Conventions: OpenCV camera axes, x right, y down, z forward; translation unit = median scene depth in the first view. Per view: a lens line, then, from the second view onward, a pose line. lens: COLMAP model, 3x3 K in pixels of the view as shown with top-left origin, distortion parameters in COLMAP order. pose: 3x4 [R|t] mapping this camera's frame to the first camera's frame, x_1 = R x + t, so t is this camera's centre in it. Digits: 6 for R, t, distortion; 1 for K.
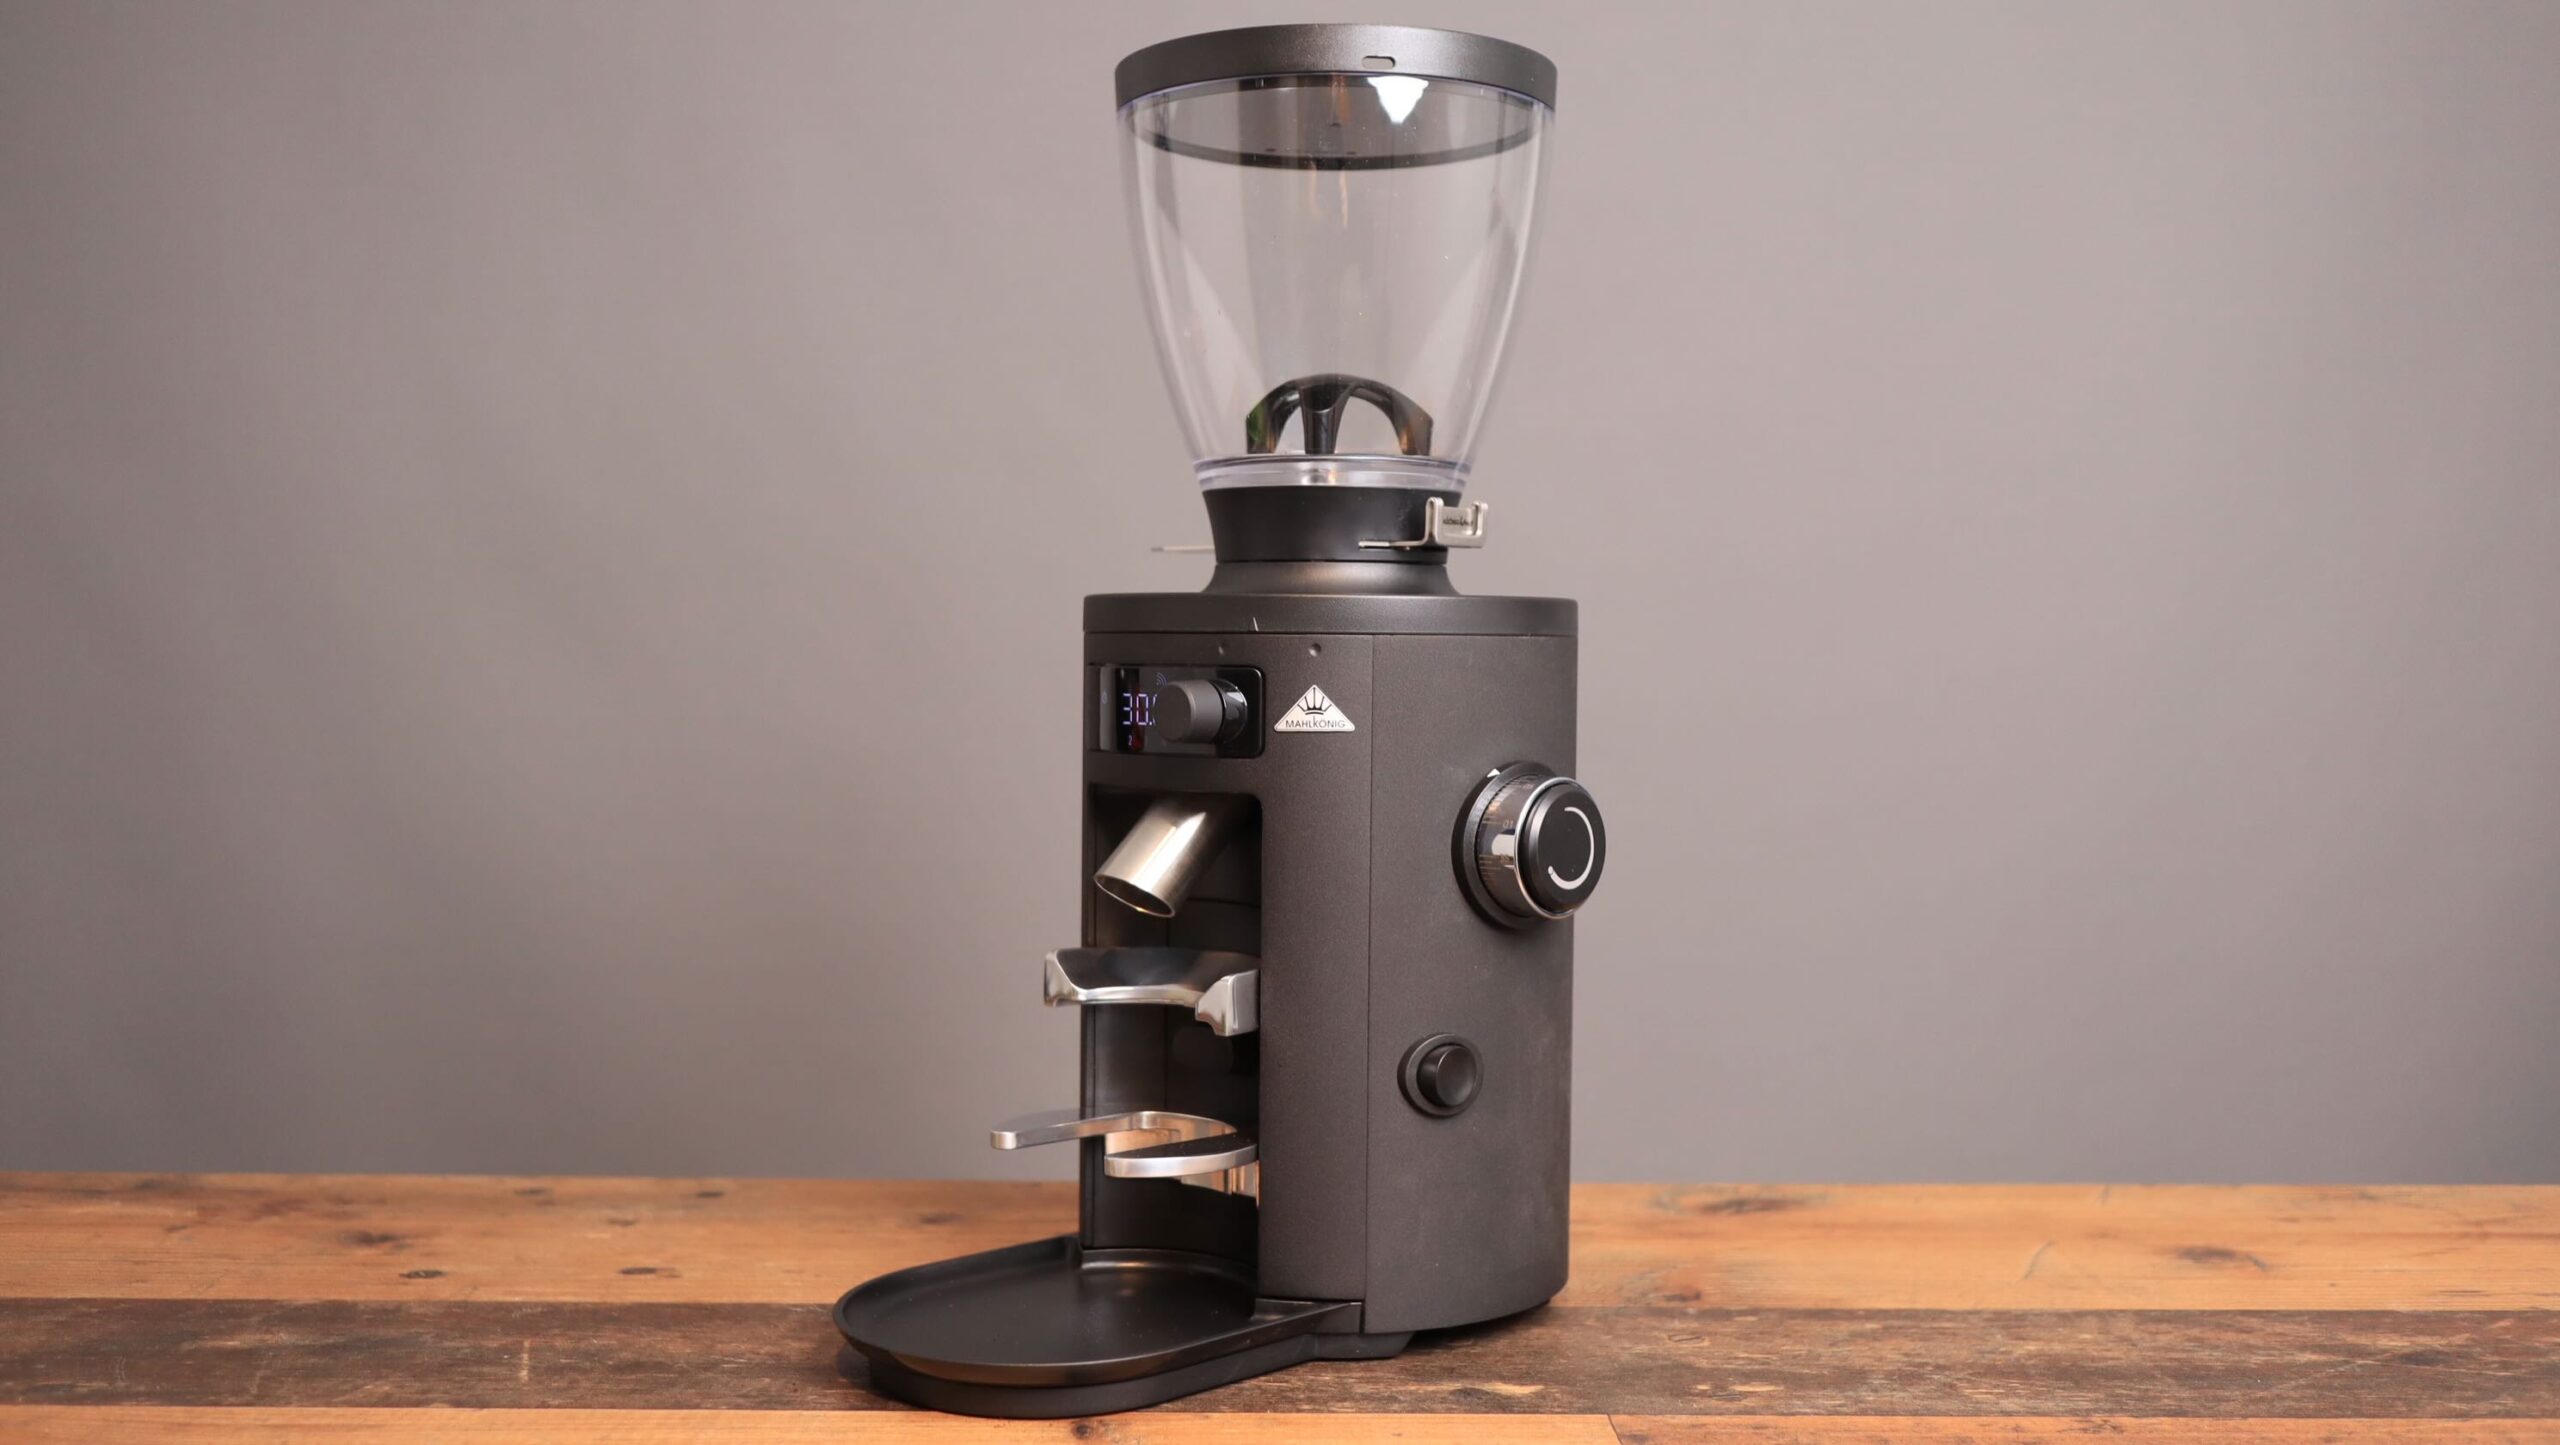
lens RADIAL K [[2408.6, 0, 1268.3], [0, 2408.6, 729.7], [0, 0, 1]] dist [-0.000797, 0.000000]
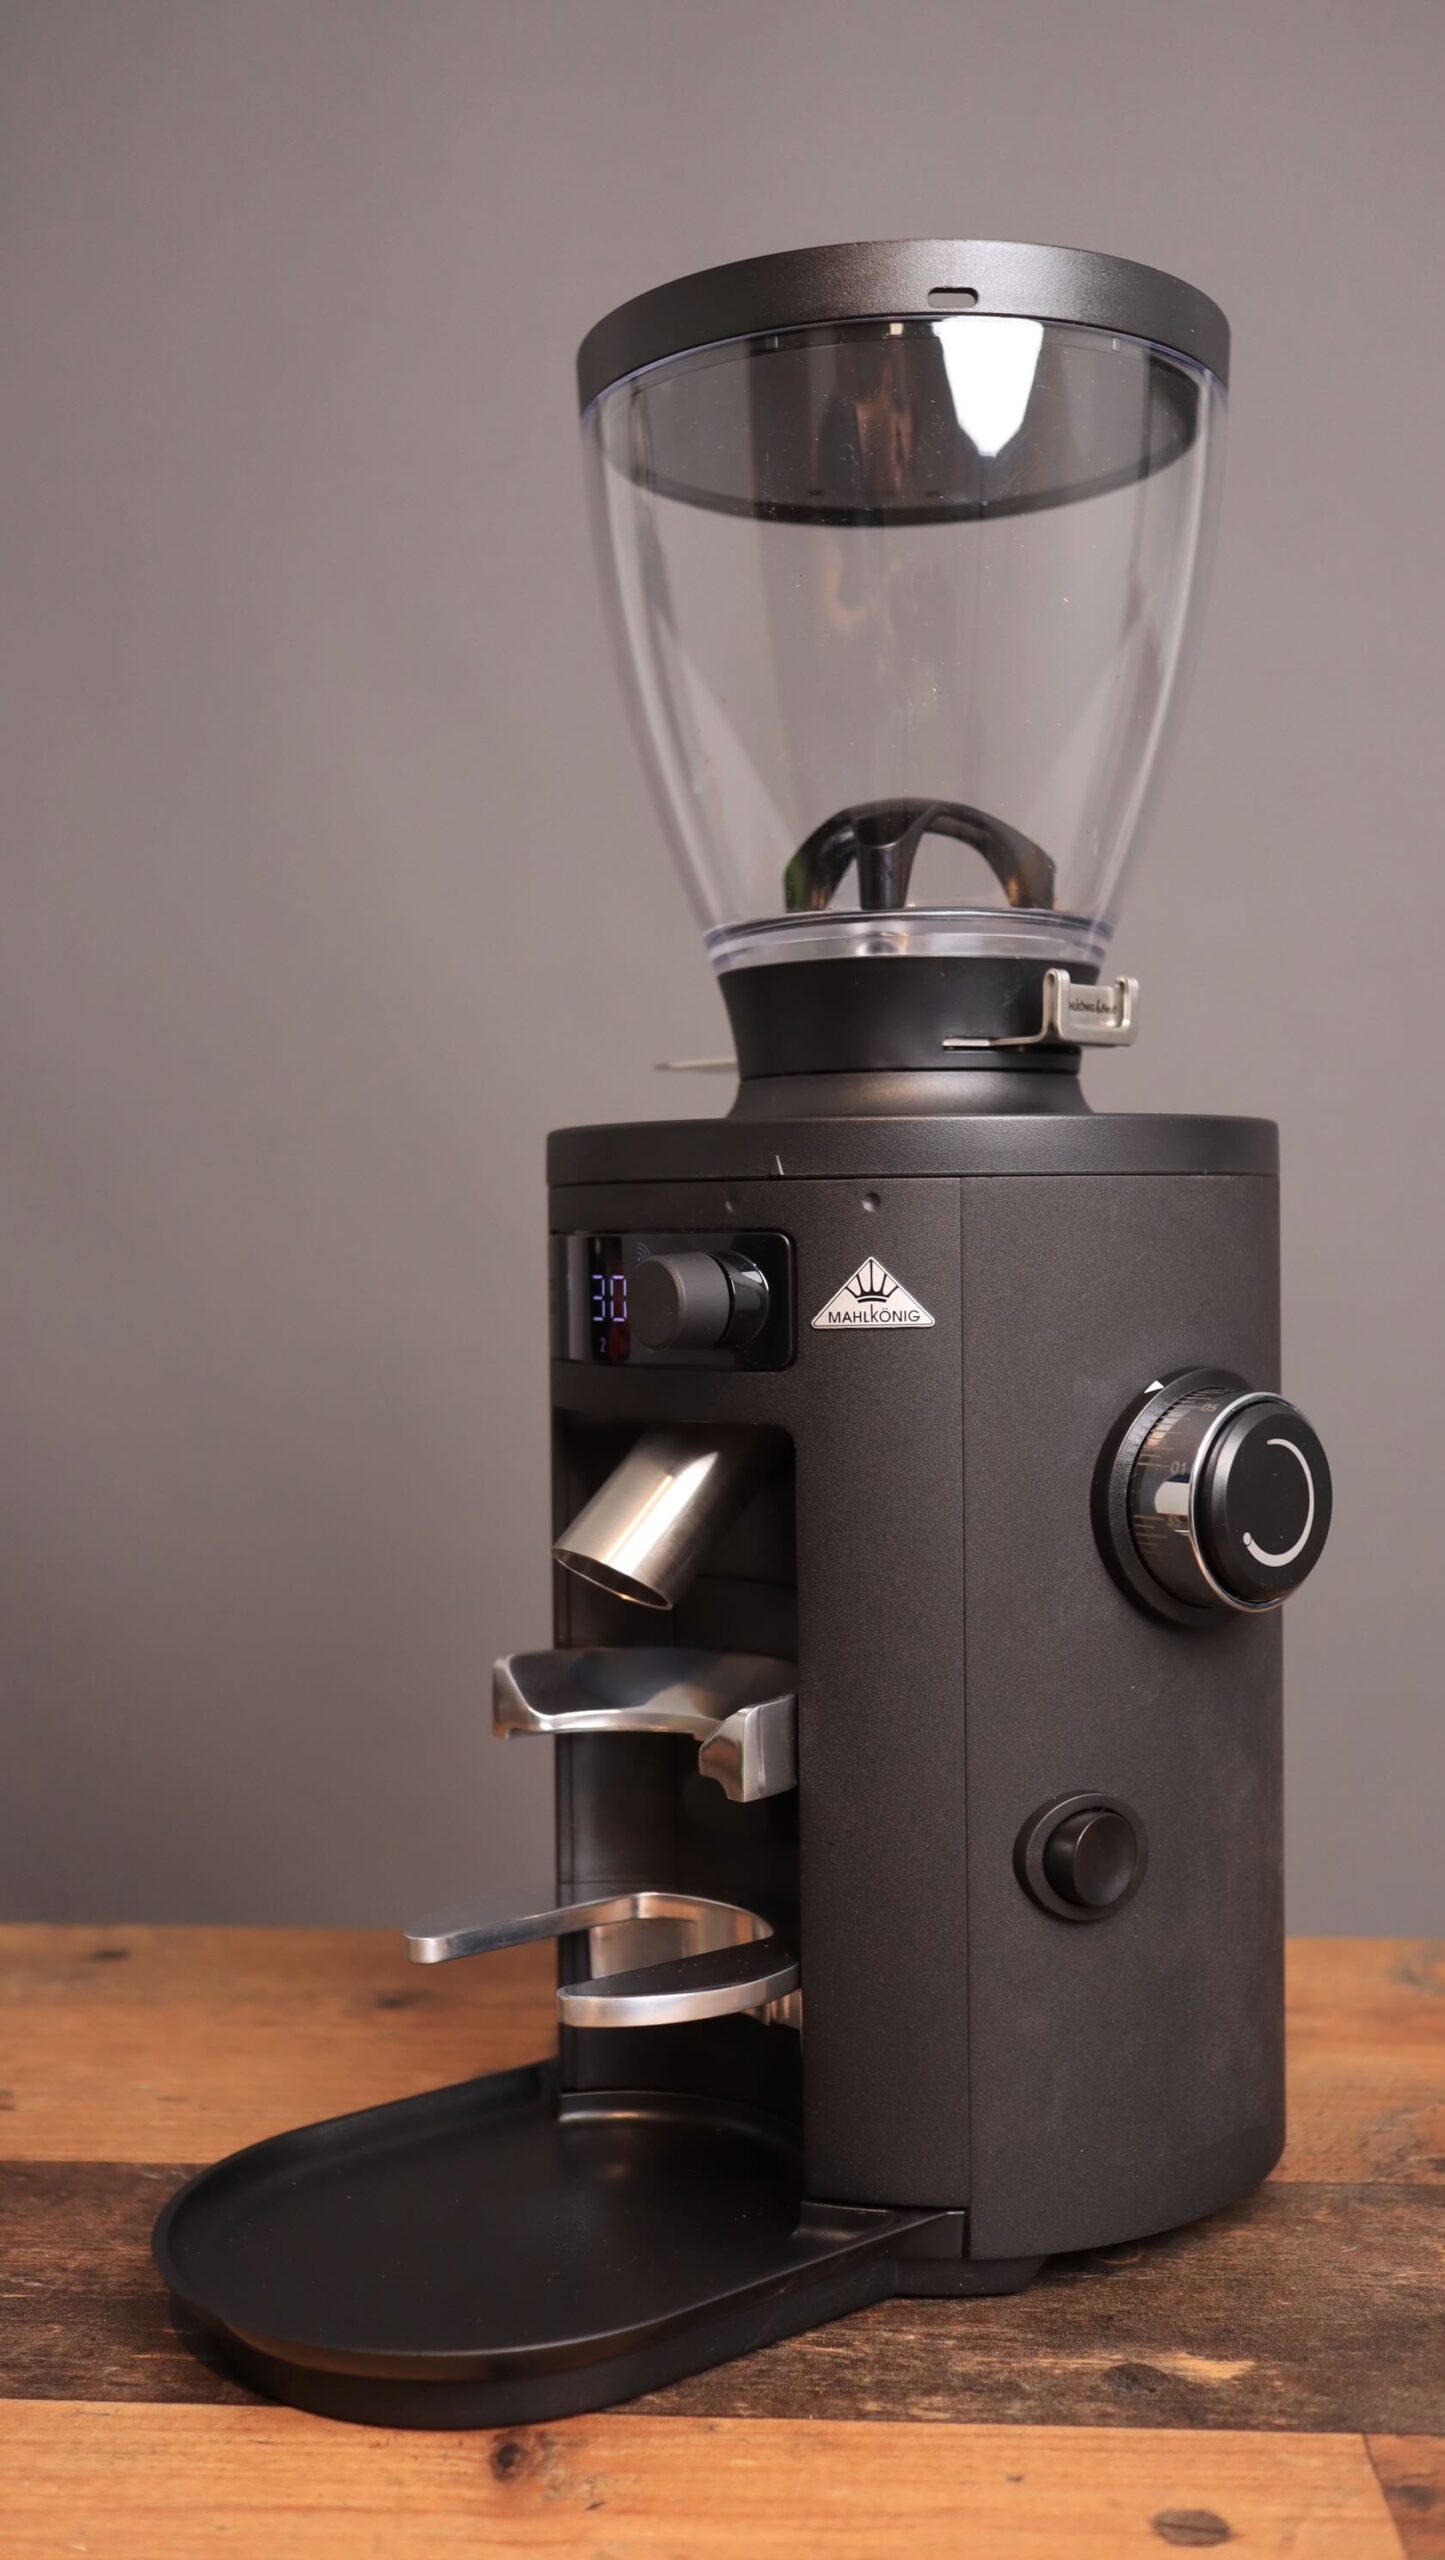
lens RADIAL K [[2408.6, 0, 740.6], [0, 2408.6, 1268.0], [0, 0, 1]] dist [-0.000797, 0.000000]
pose [[0.996348, -0.019611, -0.083108, 0.036561], [0.018336, 0.999703, -0.016083, -0.005433], [0.083399, 0.014501, 0.996411, 0.339981]]
